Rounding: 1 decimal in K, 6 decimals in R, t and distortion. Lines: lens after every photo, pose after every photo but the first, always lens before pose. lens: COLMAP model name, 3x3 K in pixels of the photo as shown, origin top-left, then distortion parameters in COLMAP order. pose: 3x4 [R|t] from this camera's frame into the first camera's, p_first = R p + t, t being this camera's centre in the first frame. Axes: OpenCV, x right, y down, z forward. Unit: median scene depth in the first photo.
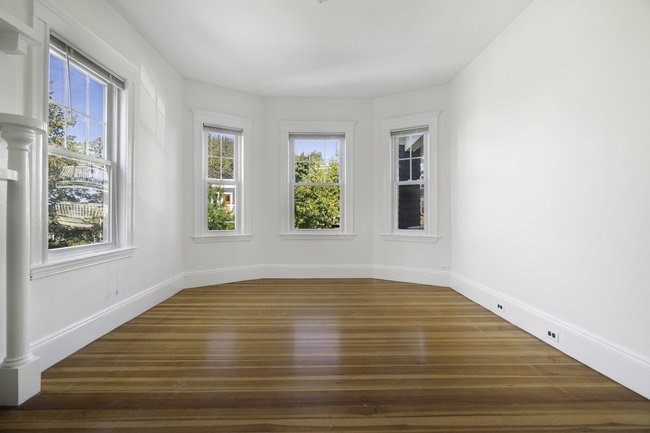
lens RADIAL K [[300.8, 0, 319.9], [0, 300.8, 218.0], [0, 0, 1]] dist [-0.003613, 0.001829]
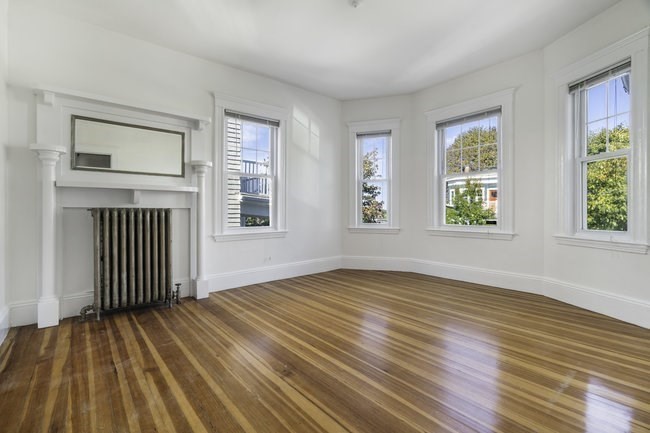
lens RADIAL K [[300.8, 0, 322.5], [0, 300.8, 215.2], [0, 0, 1]] dist [-0.003613, 0.001829]
pose [[0.622789, 0.006349, -0.782364, 0.653349], [-0.008374, 0.999964, 0.001449, 0.016469], [0.782345, 0.005649, 0.622819, 0.211096]]
